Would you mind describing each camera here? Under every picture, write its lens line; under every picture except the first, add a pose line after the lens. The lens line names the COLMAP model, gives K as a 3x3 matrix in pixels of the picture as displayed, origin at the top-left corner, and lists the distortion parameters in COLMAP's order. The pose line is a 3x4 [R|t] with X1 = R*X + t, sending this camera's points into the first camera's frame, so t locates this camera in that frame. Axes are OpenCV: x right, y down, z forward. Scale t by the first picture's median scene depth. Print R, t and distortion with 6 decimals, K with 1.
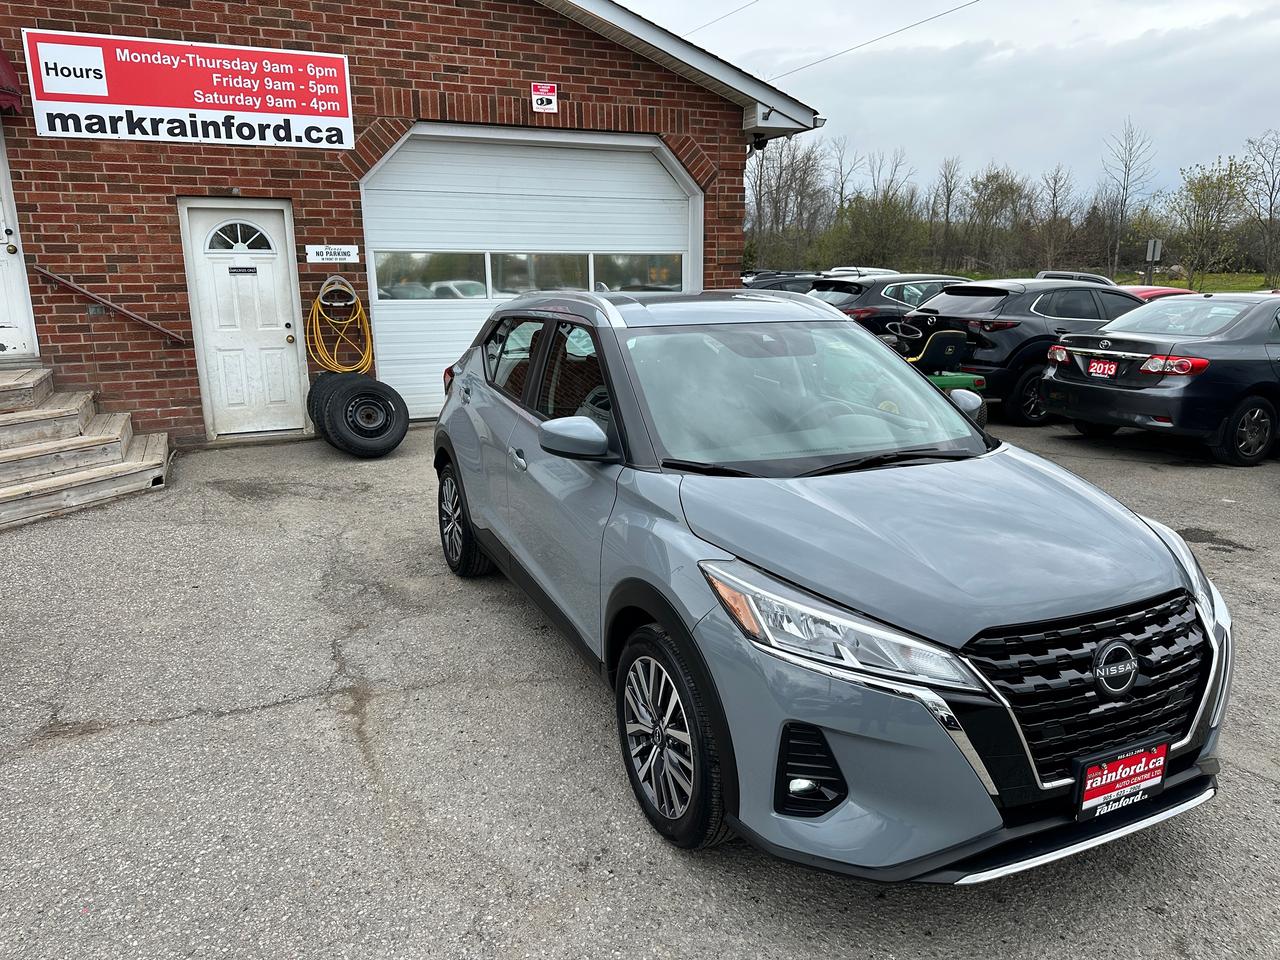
lens RADIAL K [[934.8, 0, 639.2], [0, 934.8, 487.9], [0, 0, 1]] dist [0.023658, -0.031303]
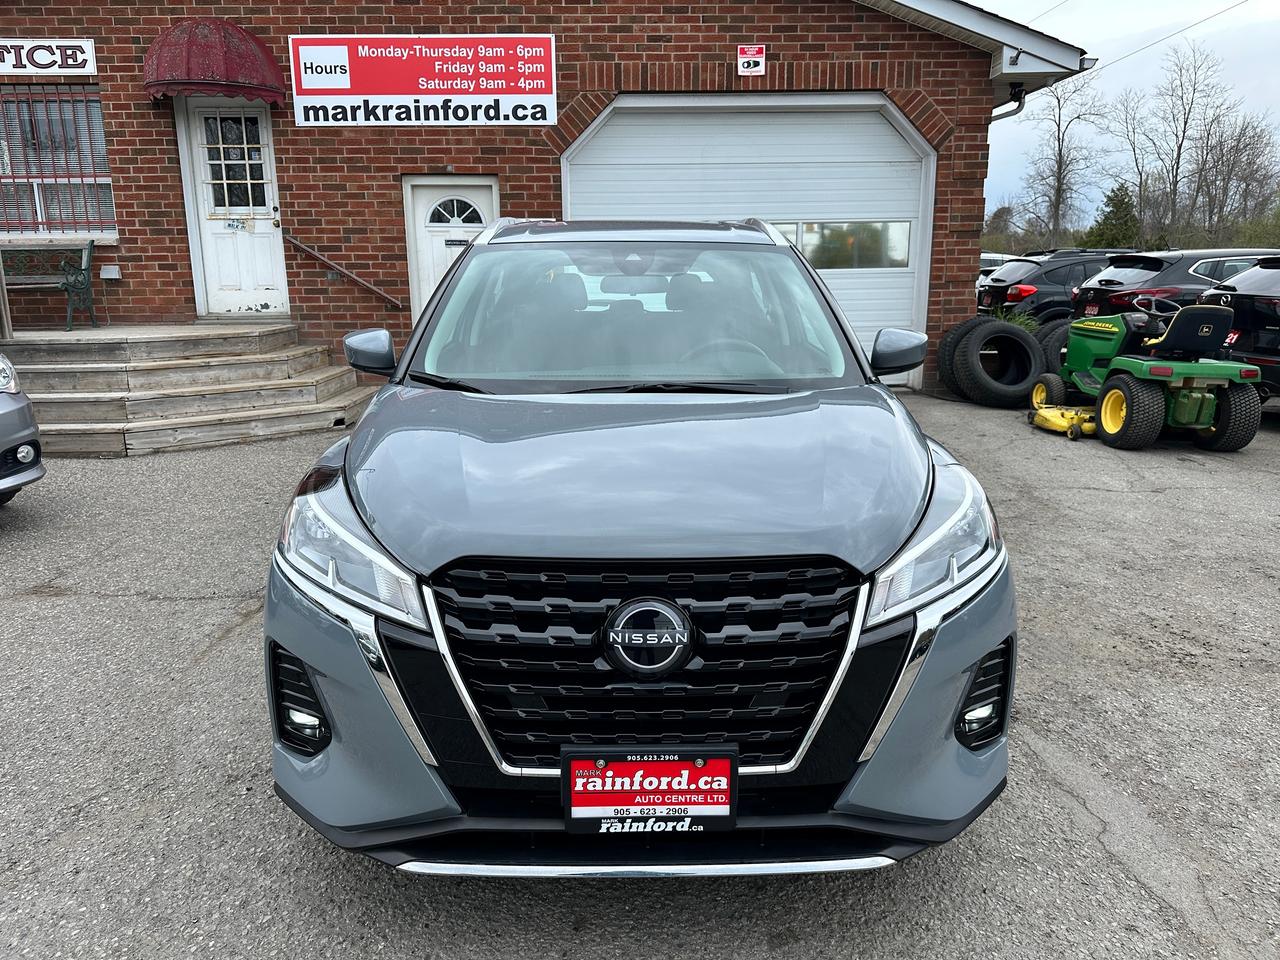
lens RADIAL K [[923.7, 0, 640.0], [0, 923.7, 480.0], [0, 0, 1]] dist [0.084669, -0.150873]
pose [[0.912288, 0.086223, -0.400369, 0.243326], [-0.091896, 0.995756, 0.005048, 0.020684], [0.399105, 0.032188, 0.916340, 0.102556]]
